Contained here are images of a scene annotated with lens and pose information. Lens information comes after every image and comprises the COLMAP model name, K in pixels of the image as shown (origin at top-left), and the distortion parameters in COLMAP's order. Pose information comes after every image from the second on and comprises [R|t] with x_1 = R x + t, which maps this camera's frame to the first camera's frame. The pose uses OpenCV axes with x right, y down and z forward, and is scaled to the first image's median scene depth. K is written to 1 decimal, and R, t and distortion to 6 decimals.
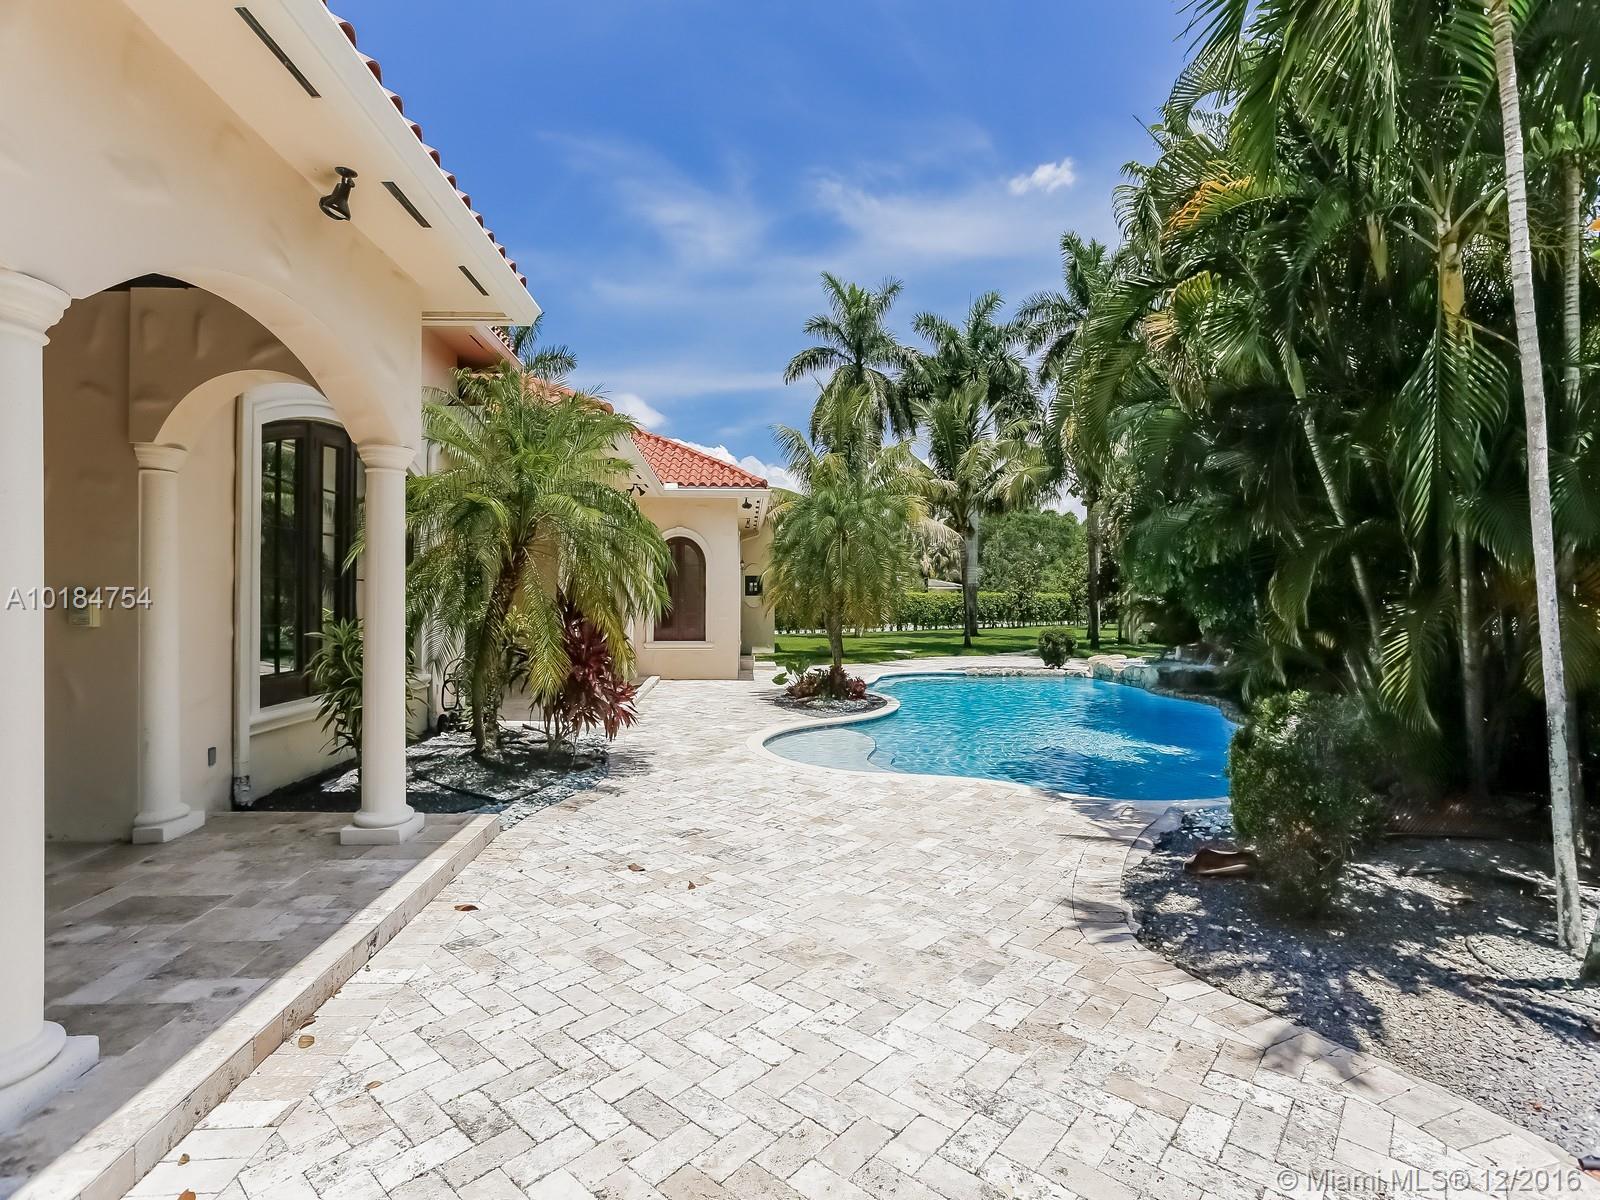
lens RADIAL K [[899.9, 0, 803.7], [0, 899.9, 600.4], [0, 0, 1]] dist [-0.026792, 0.032805]
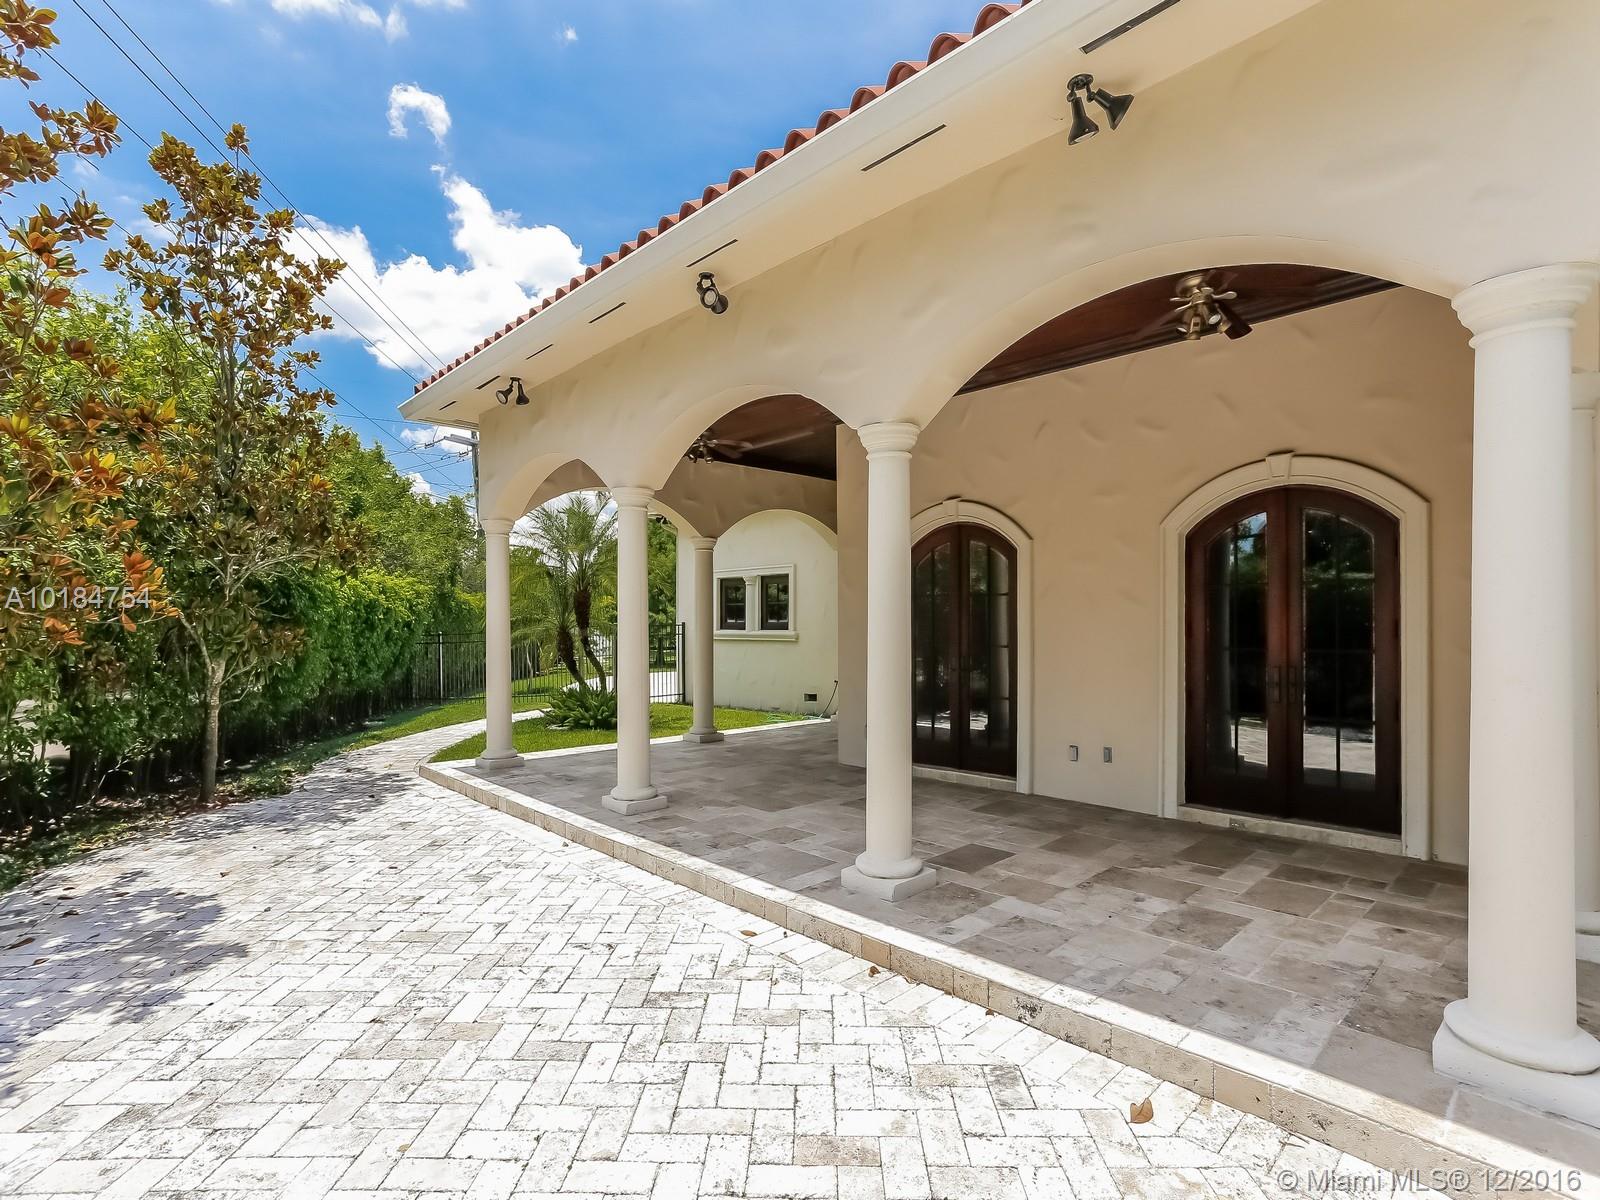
lens RADIAL K [[899.9, 0, 814.0], [0, 899.9, 599.2], [0, 0, 1]] dist [-0.026792, 0.032805]
pose [[-0.795627, -0.016808, -0.605554, 0.221405], [-0.007176, 0.999806, -0.018323, 0.020454], [0.605745, -0.010233, -0.795593, 1.805888]]
